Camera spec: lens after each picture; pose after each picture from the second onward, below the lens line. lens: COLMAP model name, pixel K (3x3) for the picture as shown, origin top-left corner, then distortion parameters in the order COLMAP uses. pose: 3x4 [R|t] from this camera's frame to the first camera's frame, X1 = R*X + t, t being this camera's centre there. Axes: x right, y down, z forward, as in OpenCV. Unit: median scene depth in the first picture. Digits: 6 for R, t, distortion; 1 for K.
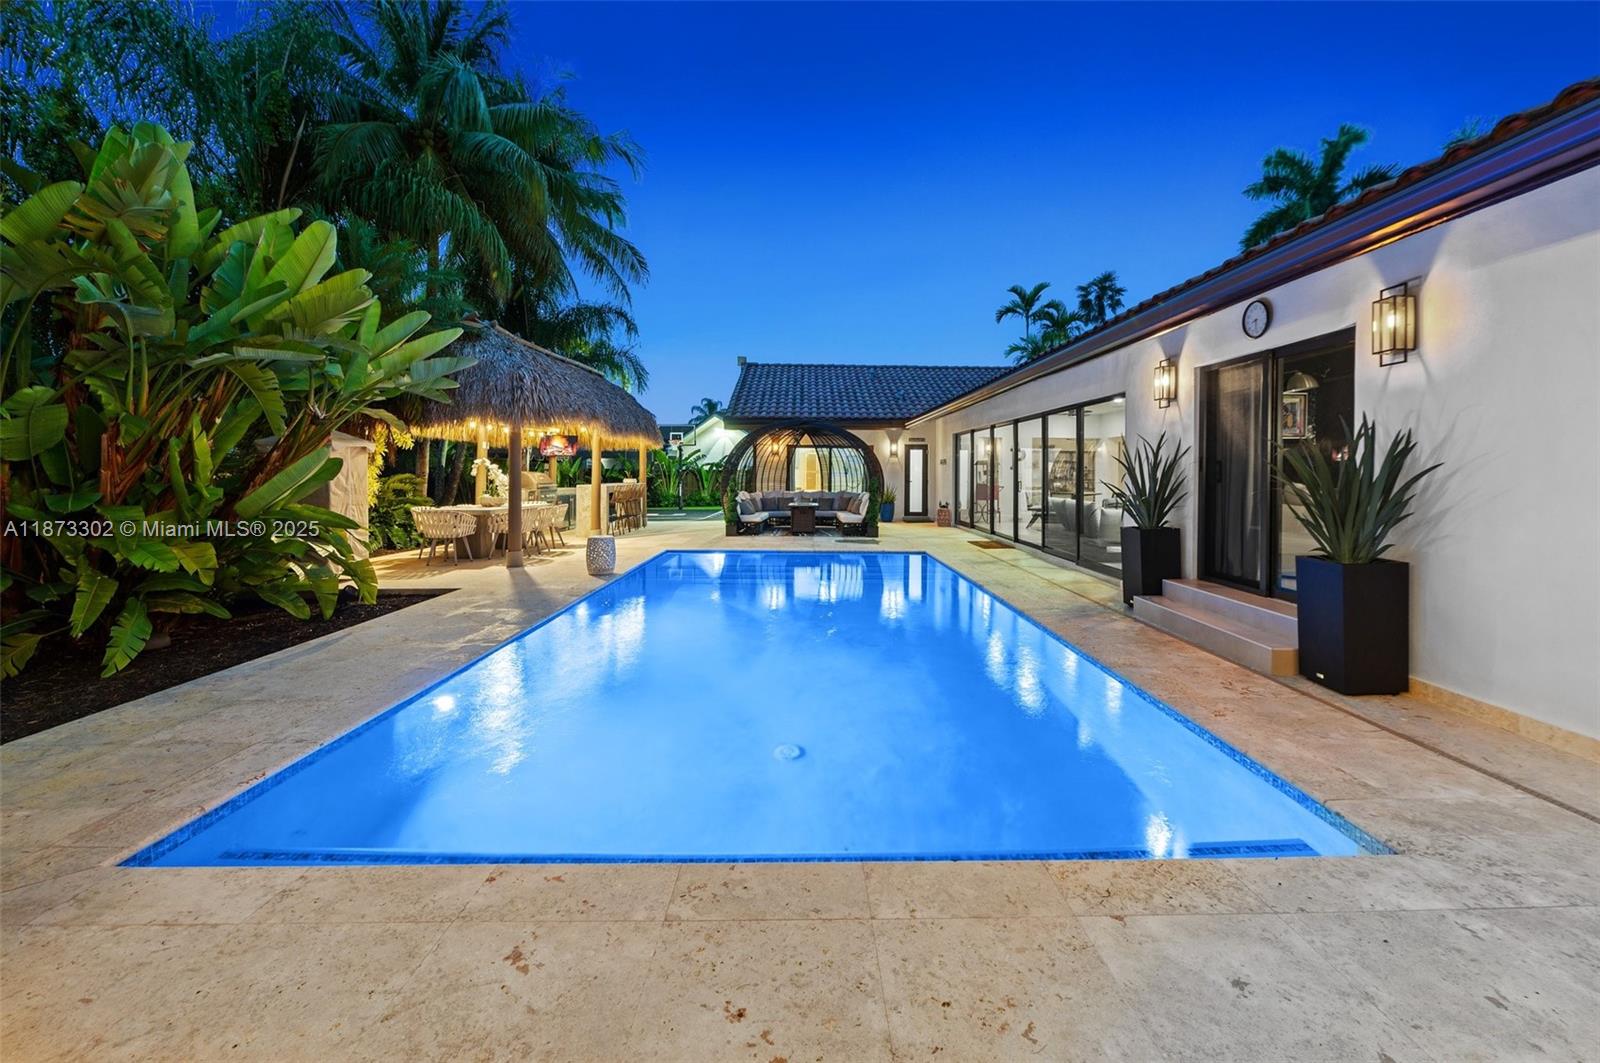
lens RADIAL K [[649.1, 0, 824.1], [0, 649.1, 474.2], [0, 0, 1]] dist [-0.006473, 0.000072]
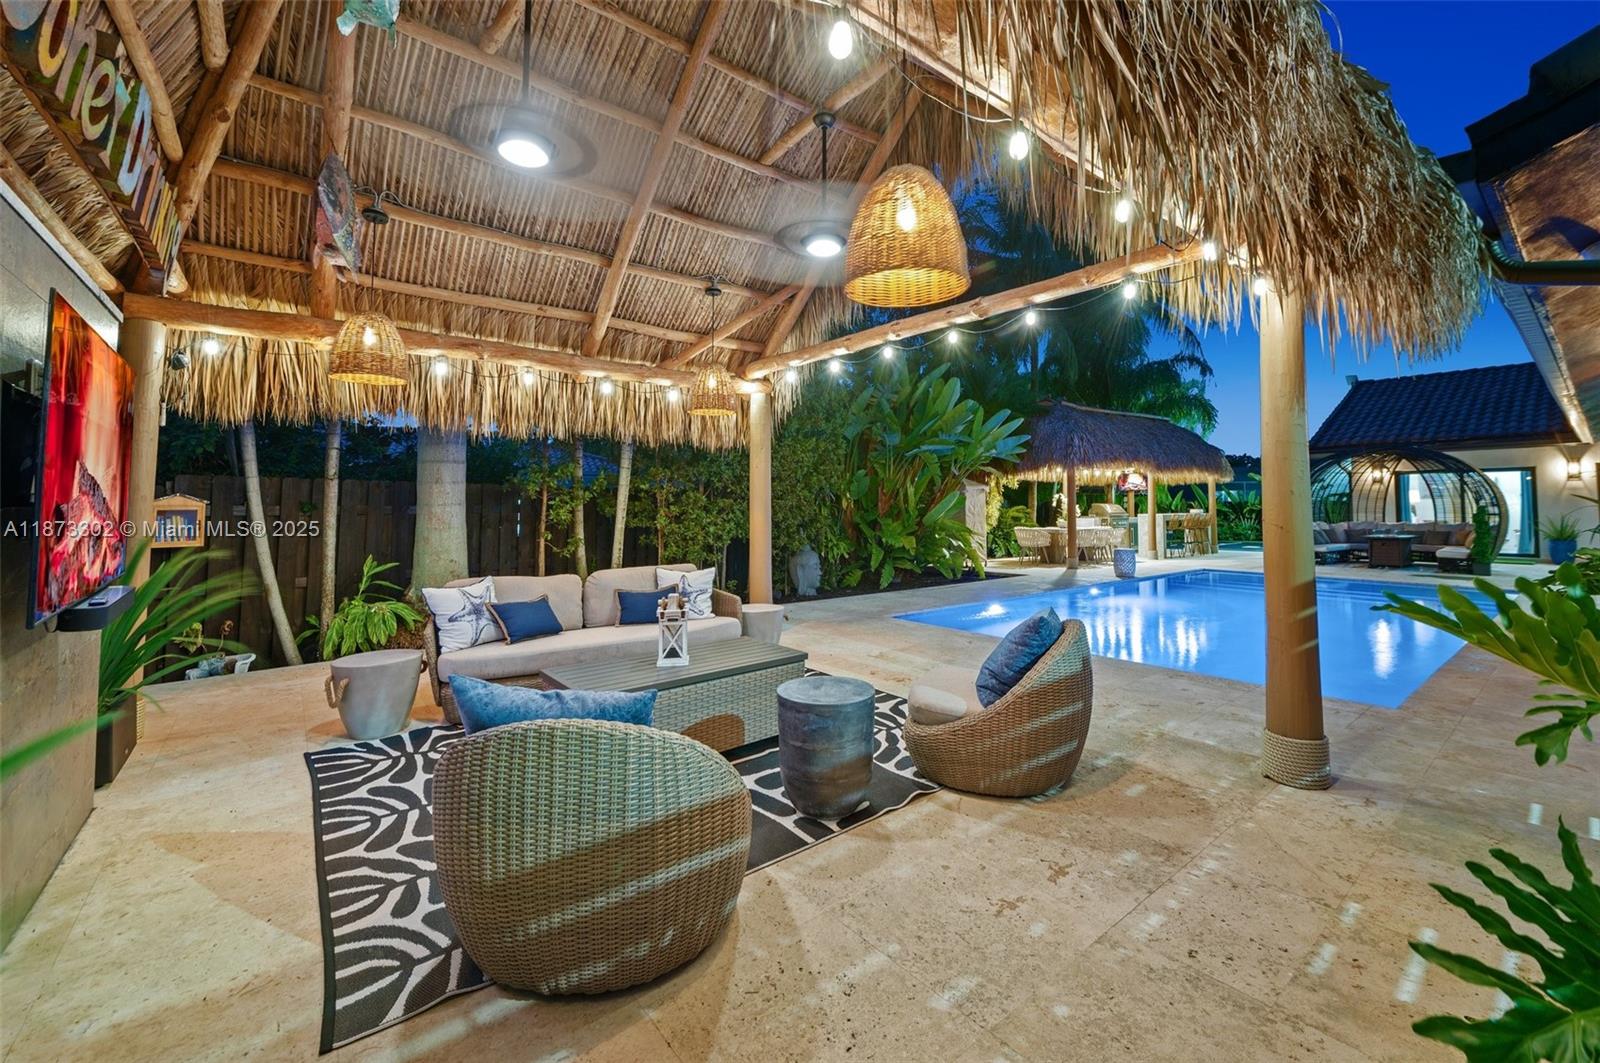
lens RADIAL K [[649.1, 0, 805.0], [0, 649.1, 523.2], [0, 0, 1]] dist [-0.006473, 0.000072]
pose [[0.588028, 0.014931, -0.808703, 0.379310], [0.003136, 0.999780, 0.020738, 0.010433], [0.808835, -0.014731, 0.587851, -0.365634]]
